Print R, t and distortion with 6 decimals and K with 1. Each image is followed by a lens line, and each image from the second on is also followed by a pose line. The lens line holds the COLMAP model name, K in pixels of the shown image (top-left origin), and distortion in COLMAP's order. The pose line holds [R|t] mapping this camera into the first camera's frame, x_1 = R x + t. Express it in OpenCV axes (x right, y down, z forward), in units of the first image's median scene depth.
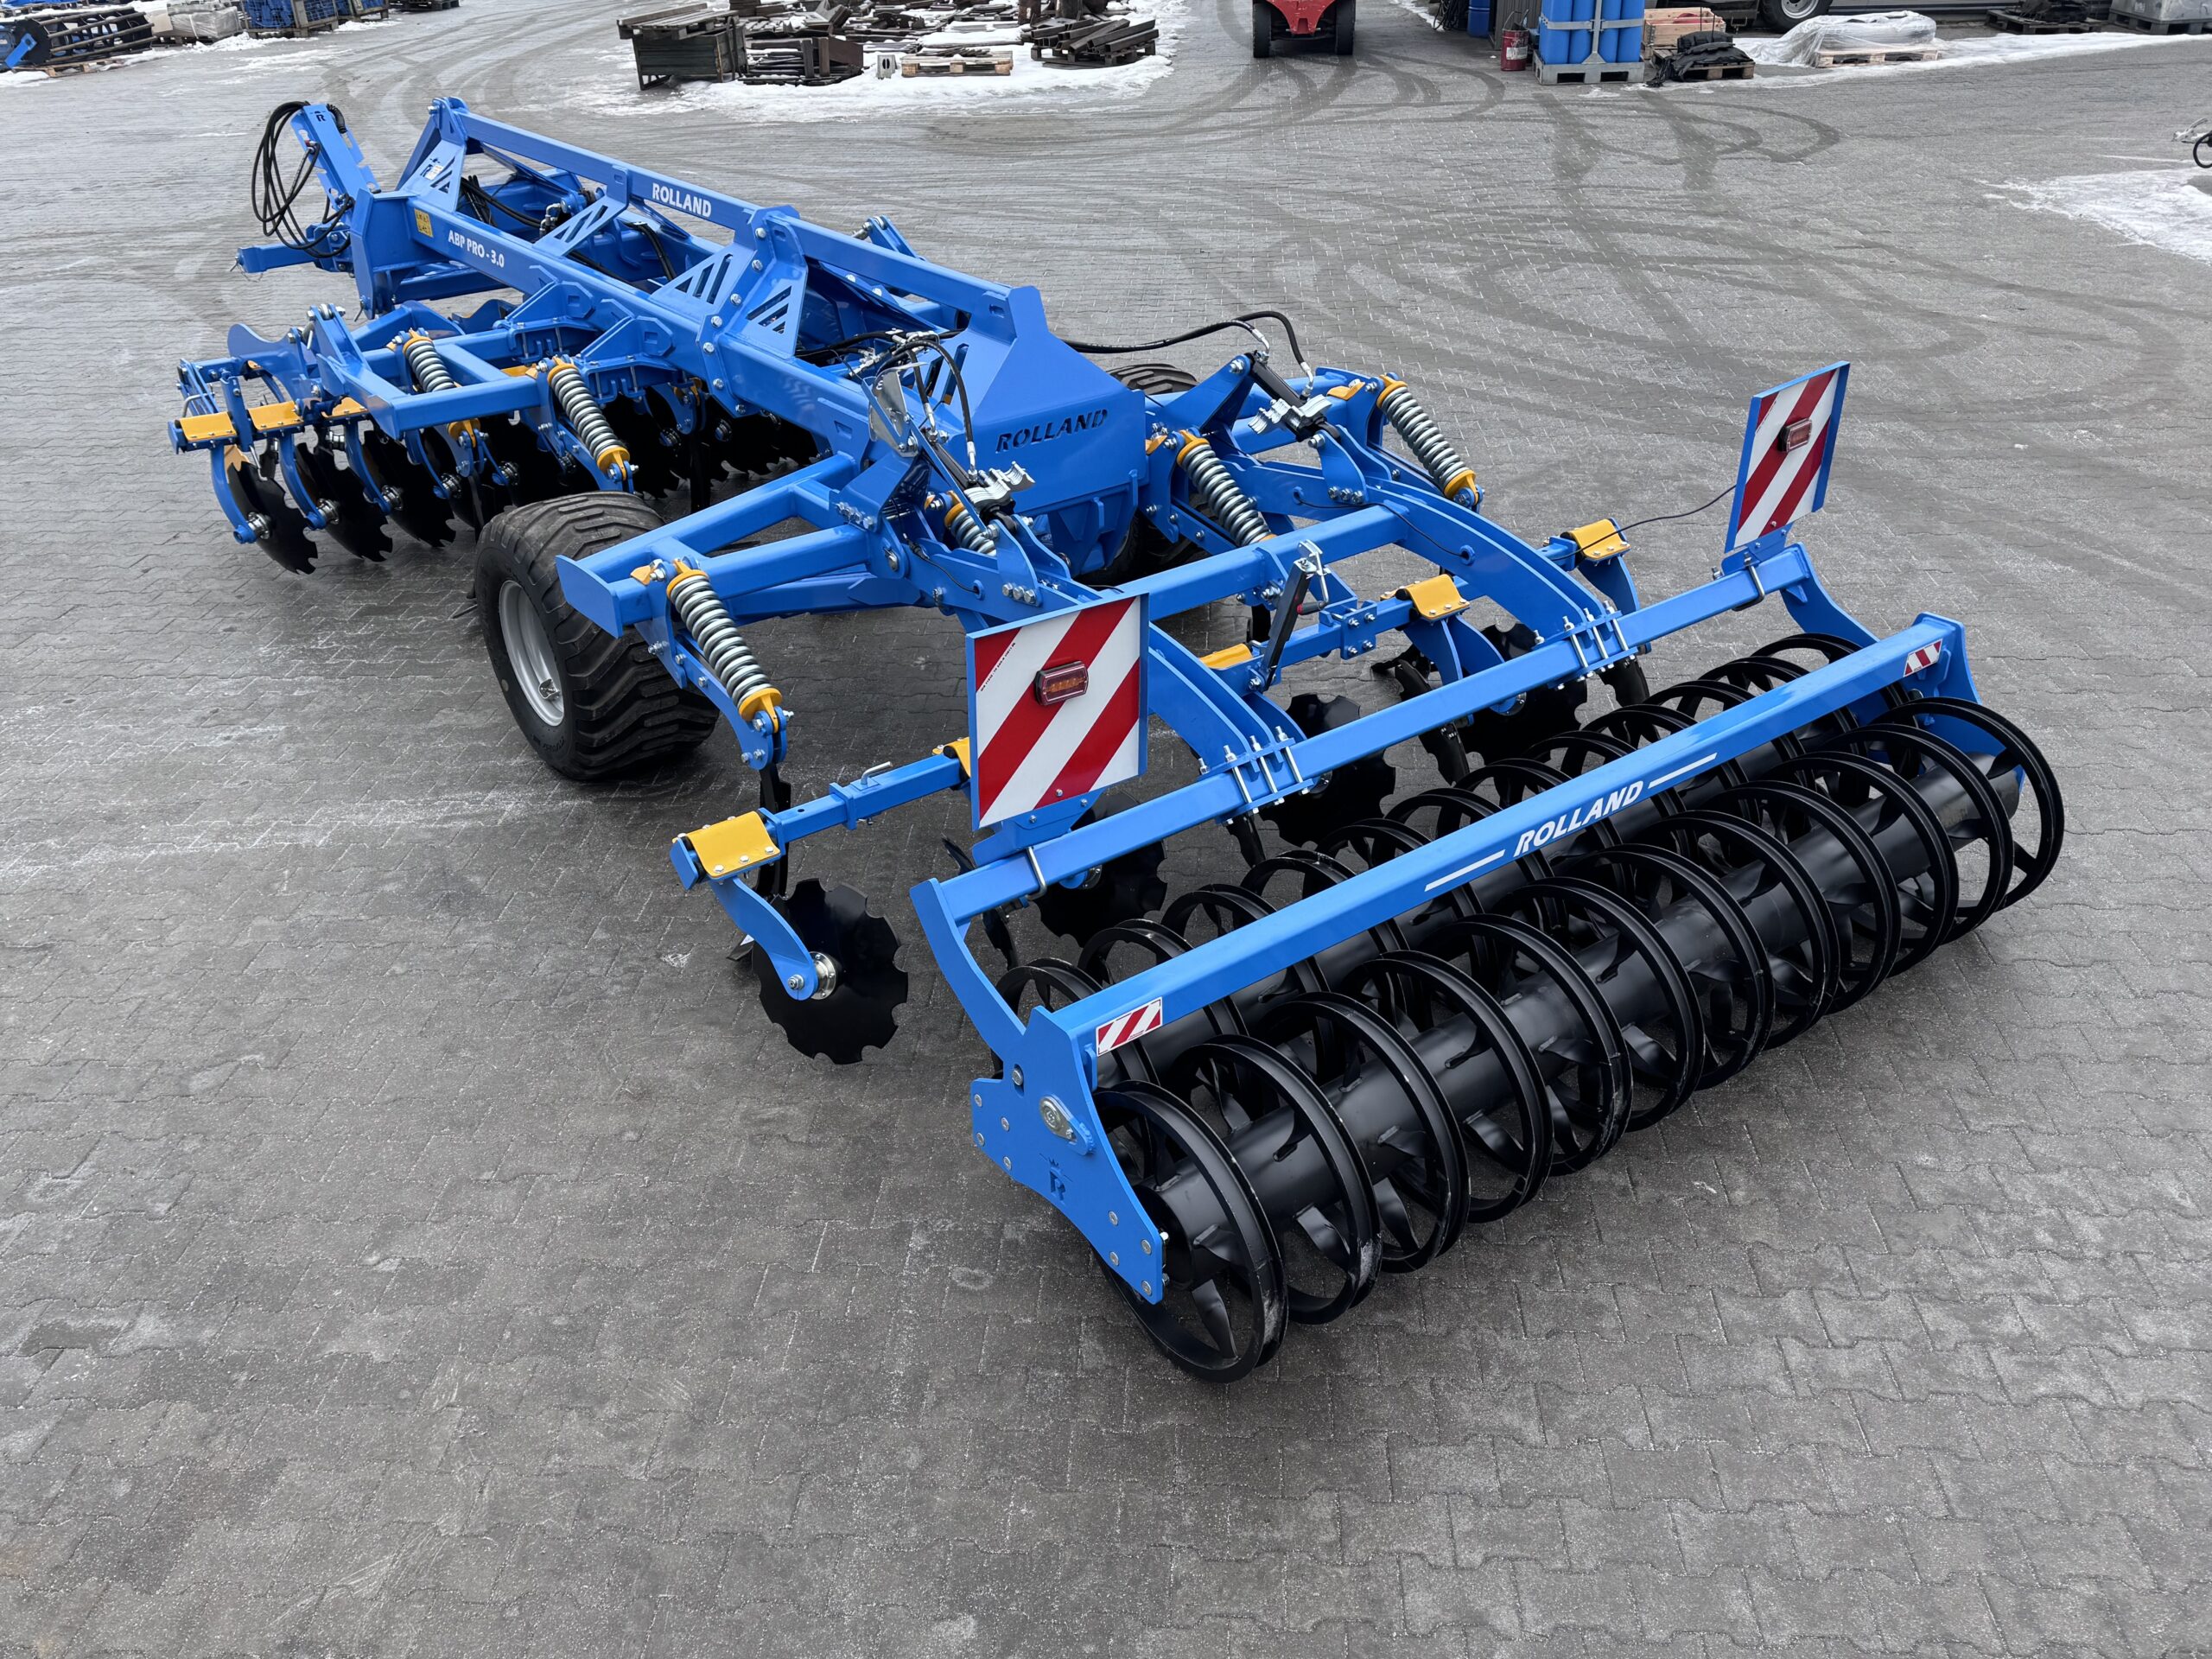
lens RADIAL K [[1844.8, 0, 1119.5], [0, 1844.8, 819.5], [0, 0, 1]] dist [0.066384, -0.086614]
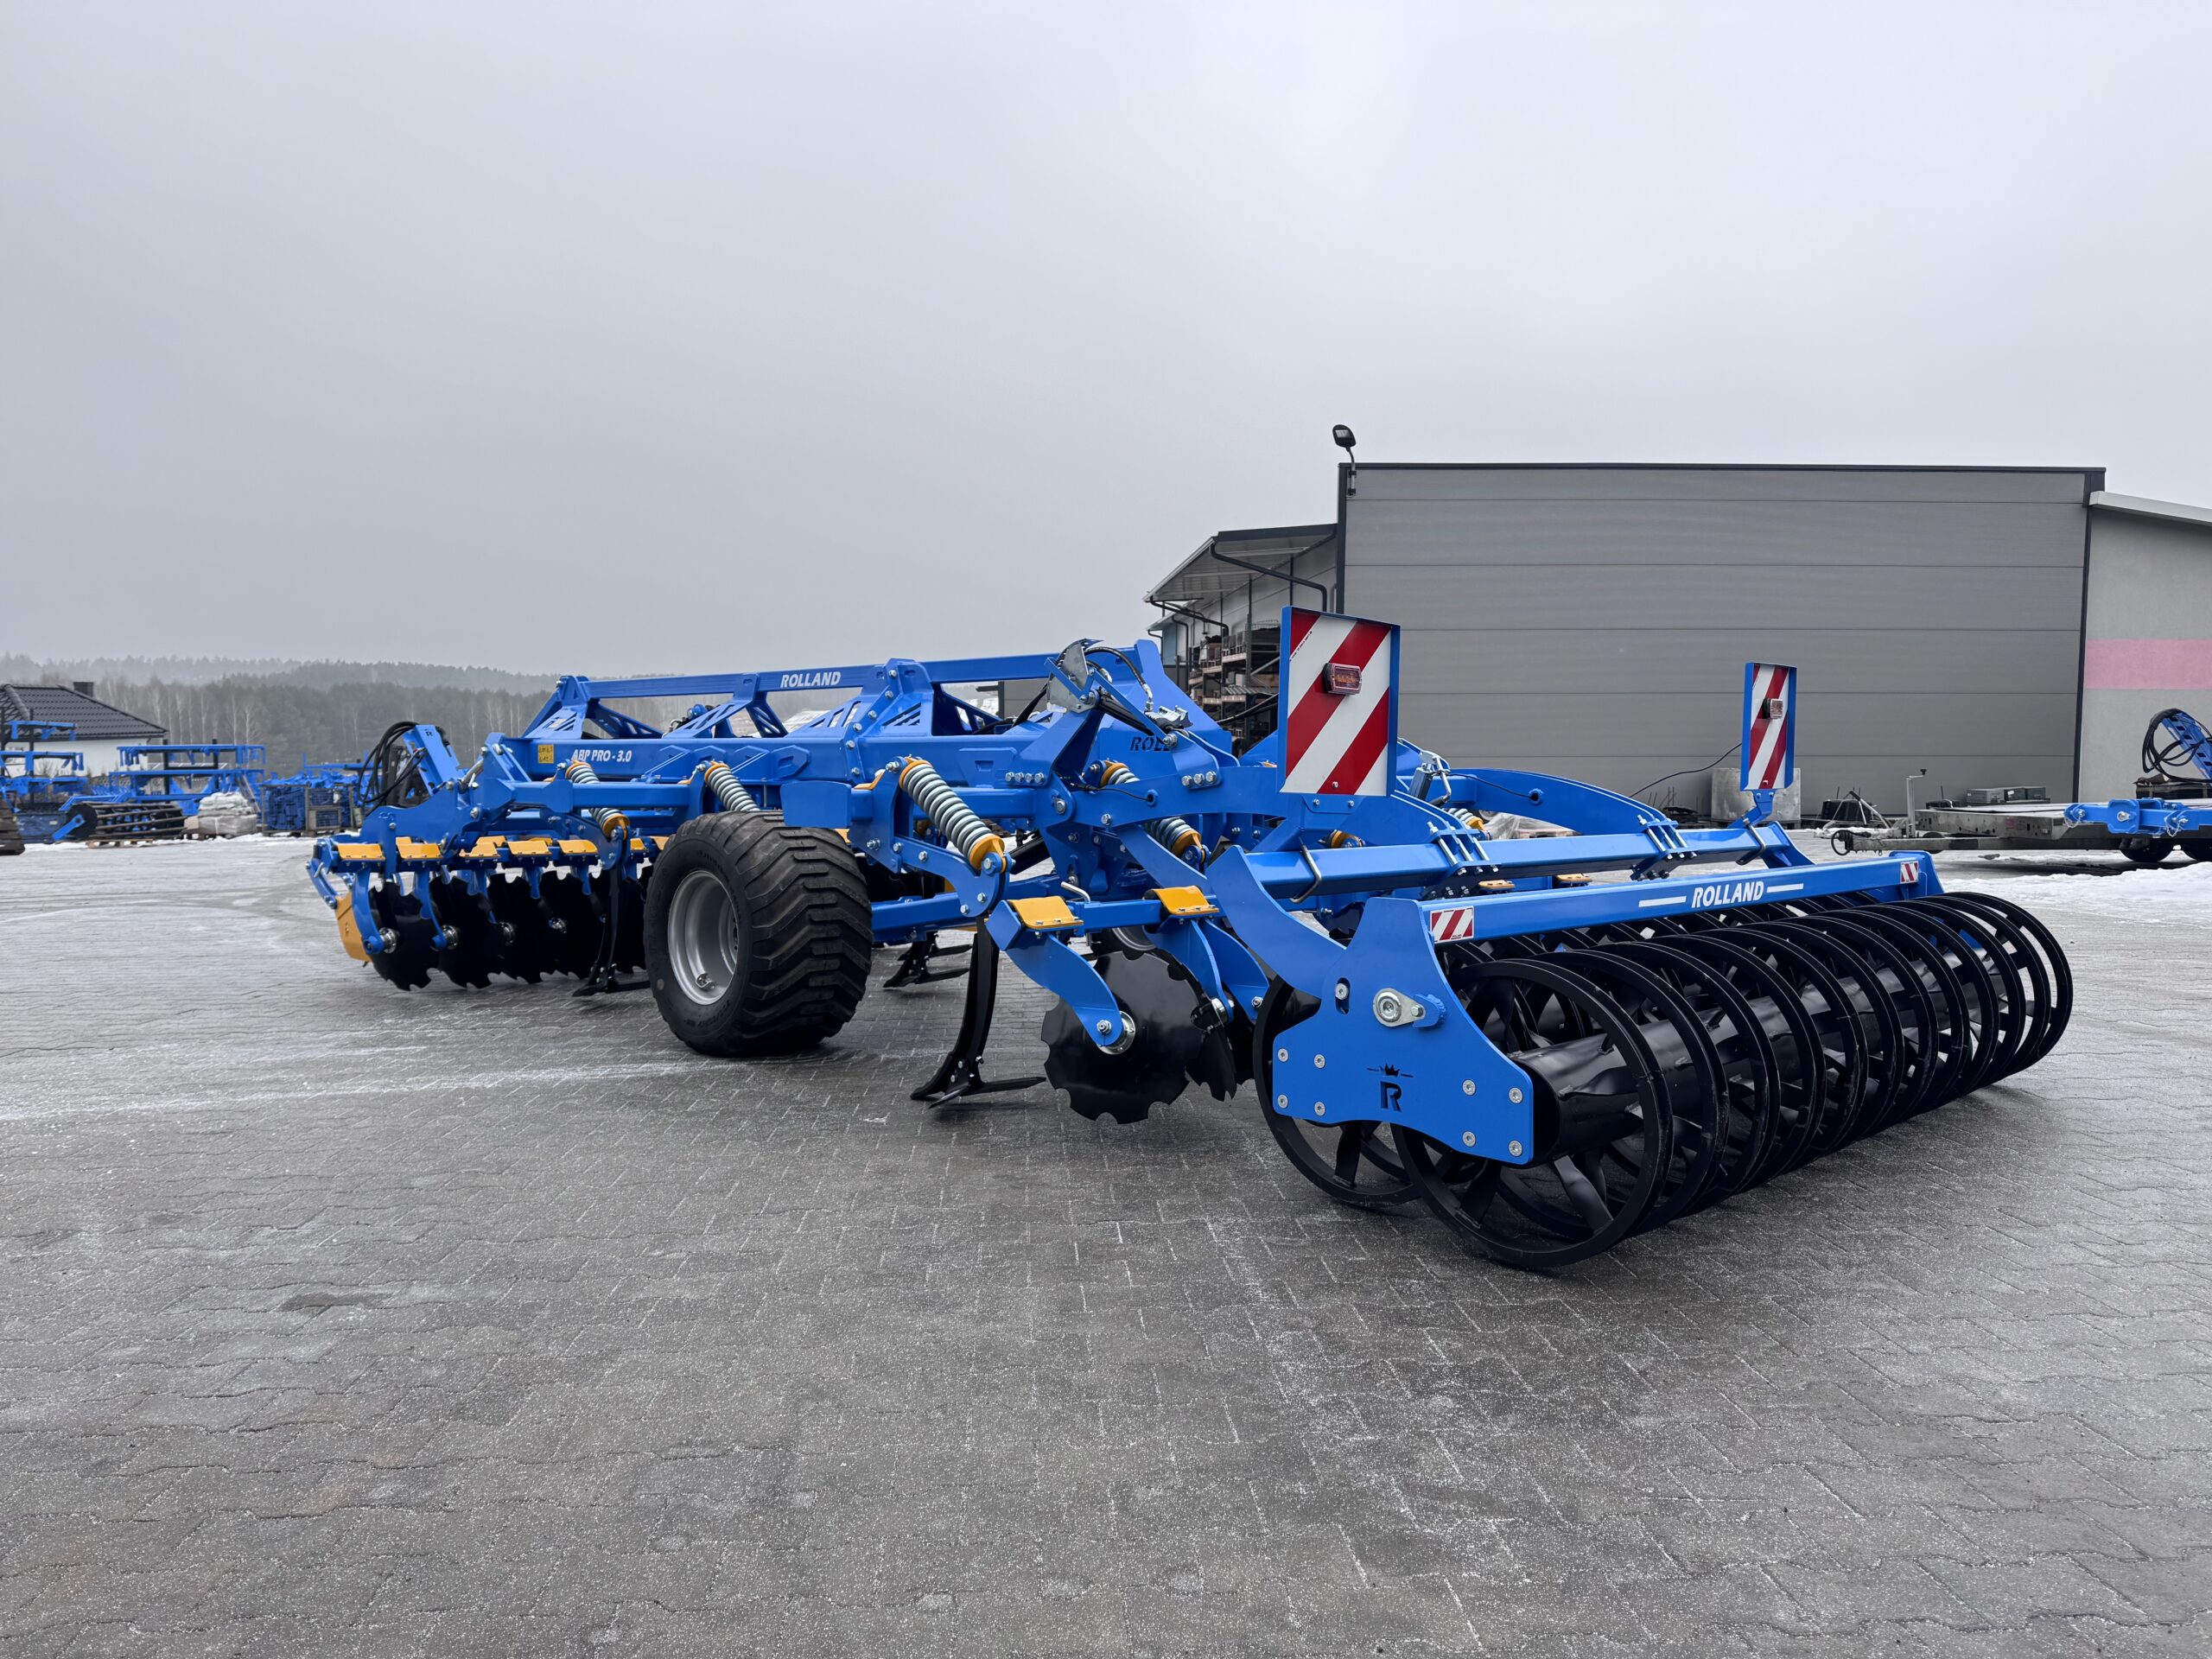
lens RADIAL K [[1554.8, 0, 1118.6], [0, 1554.8, 803.7], [0, 0, 1]] dist [0.055177, -0.063050]
pose [[0.991766, 0.019766, 0.126528, -0.217649], [0.042080, 0.882855, -0.467757, 0.333447], [-0.120951, 0.469230, 0.874754, 0.131365]]
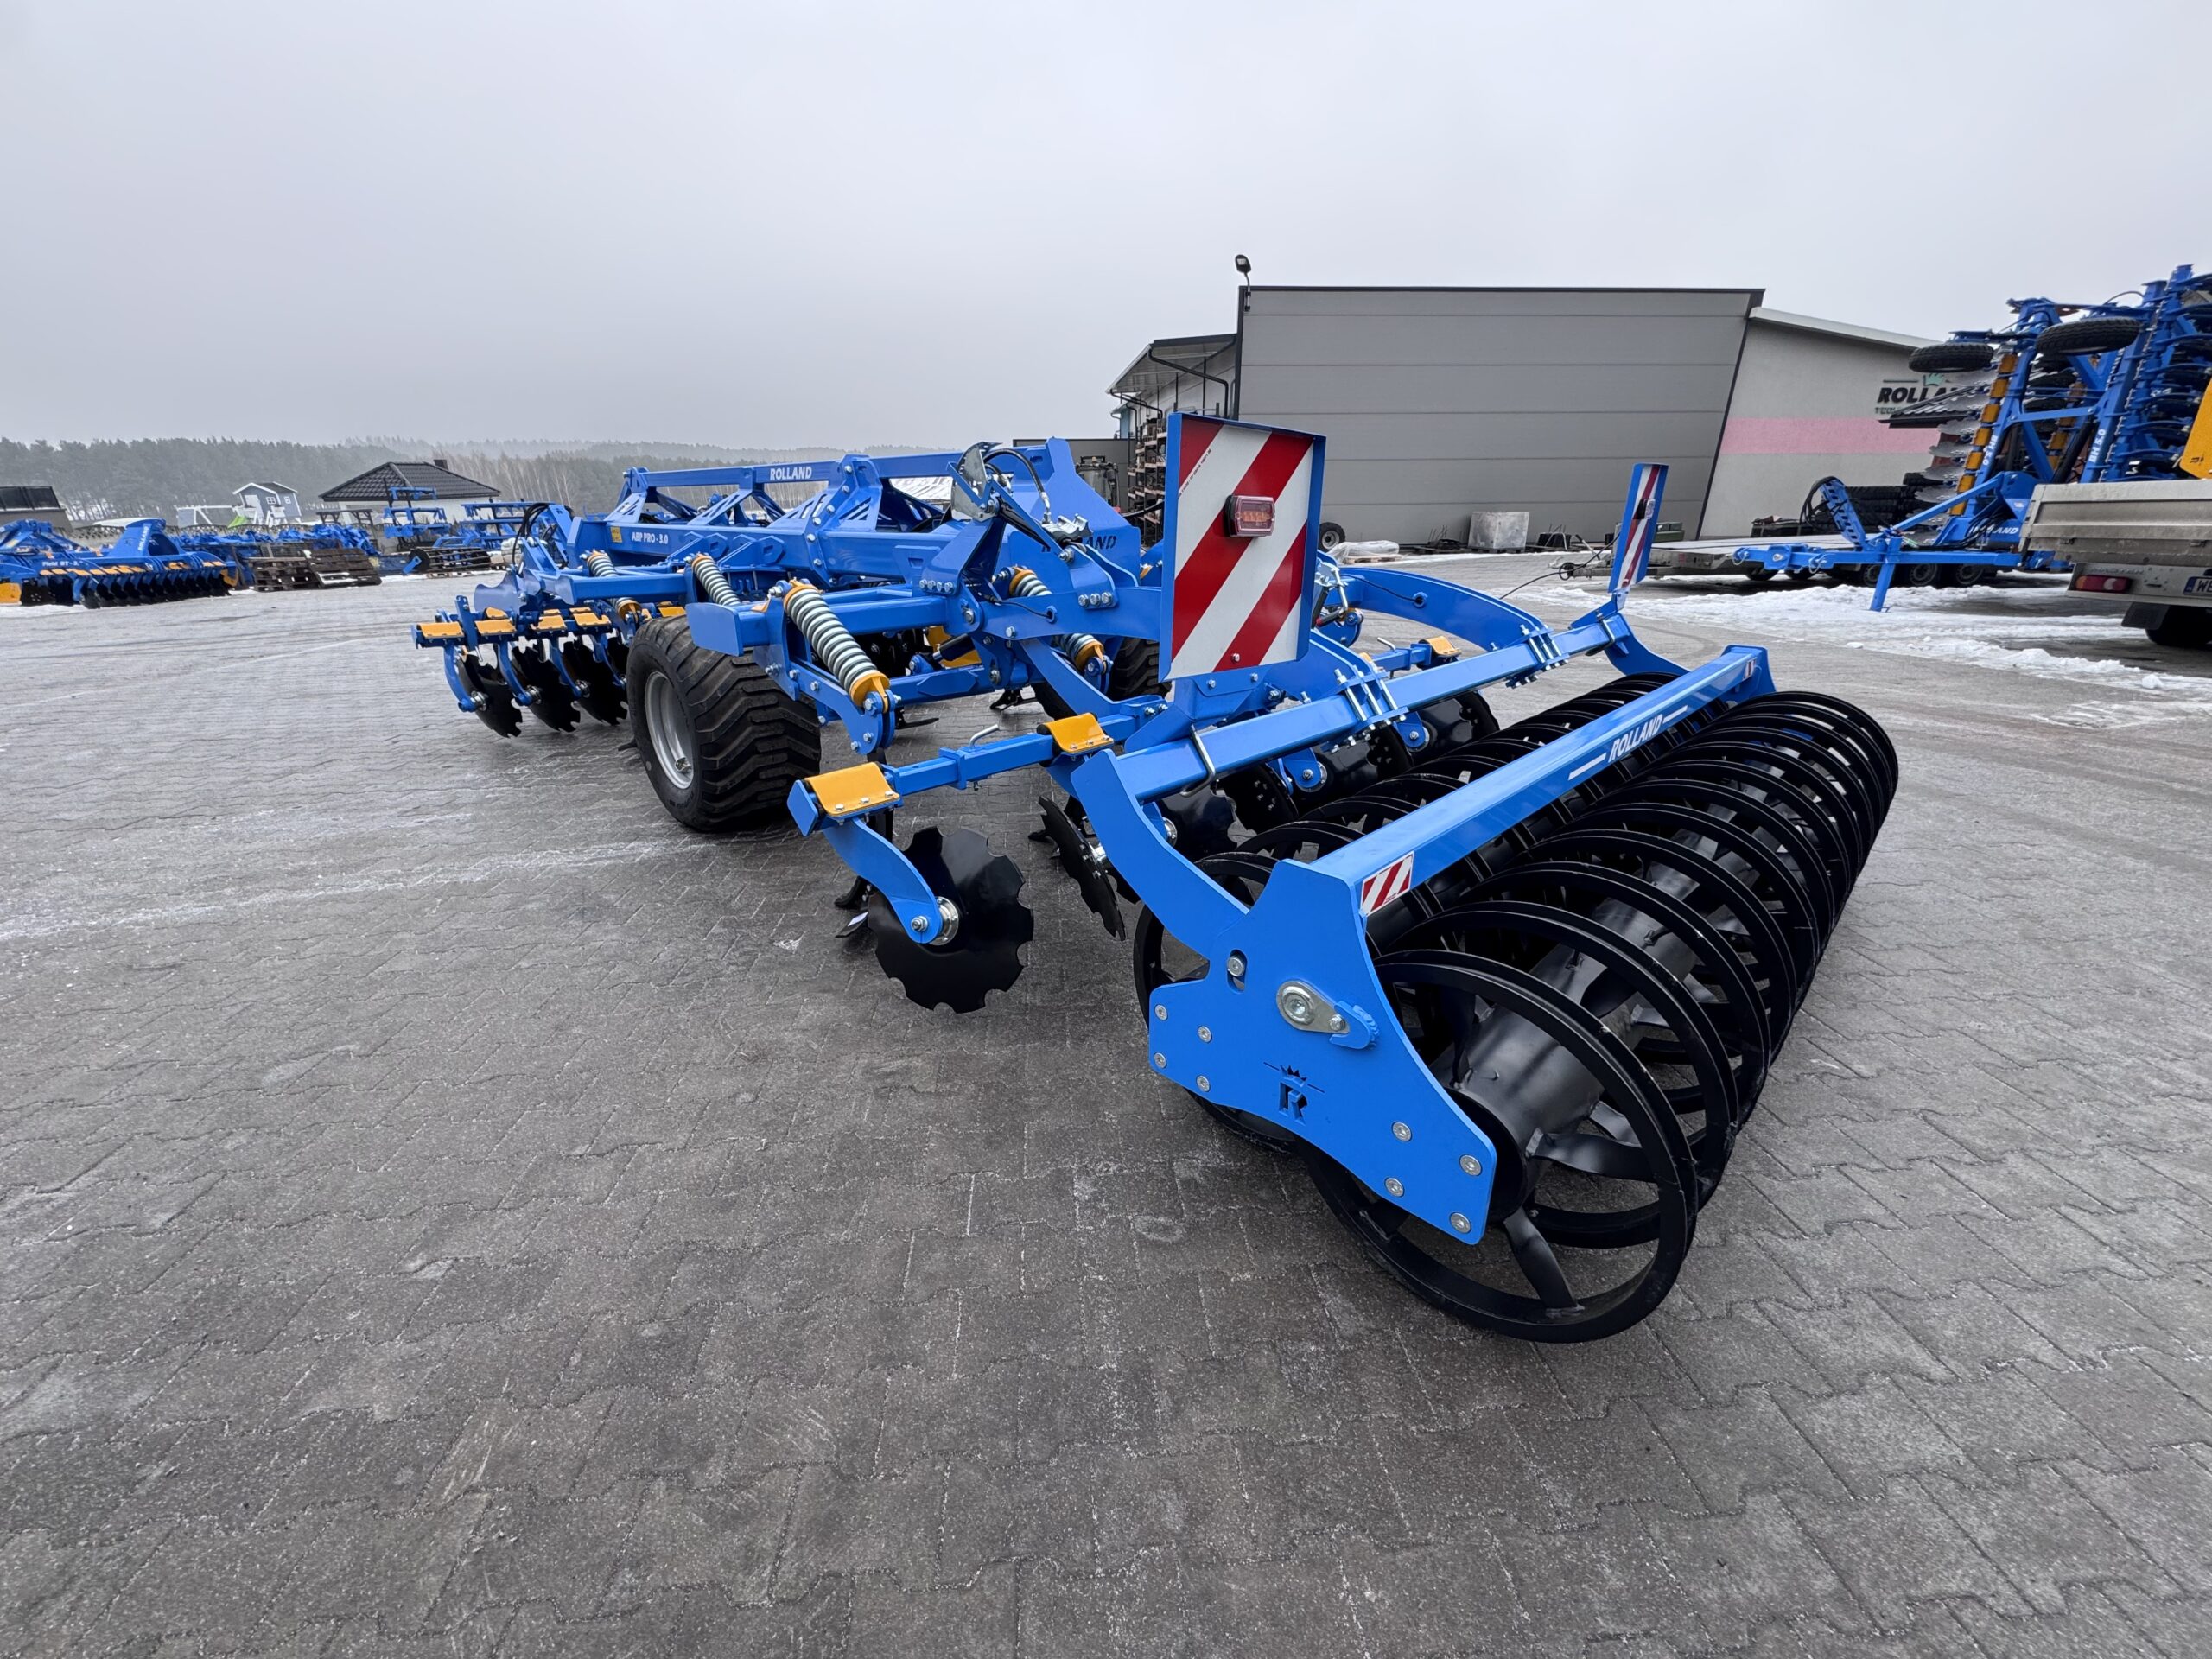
lens RADIAL K [[879.9, 0, 1106.6], [0, 879.9, 832.3], [0, 0, 1]] dist [-0.009151, 0.002928]
pose [[0.990818, -0.035160, 0.130547, -0.117180], [0.055025, 0.986874, -0.151827, 0.099976], [-0.123496, 0.157616, 0.979748, 0.448727]]
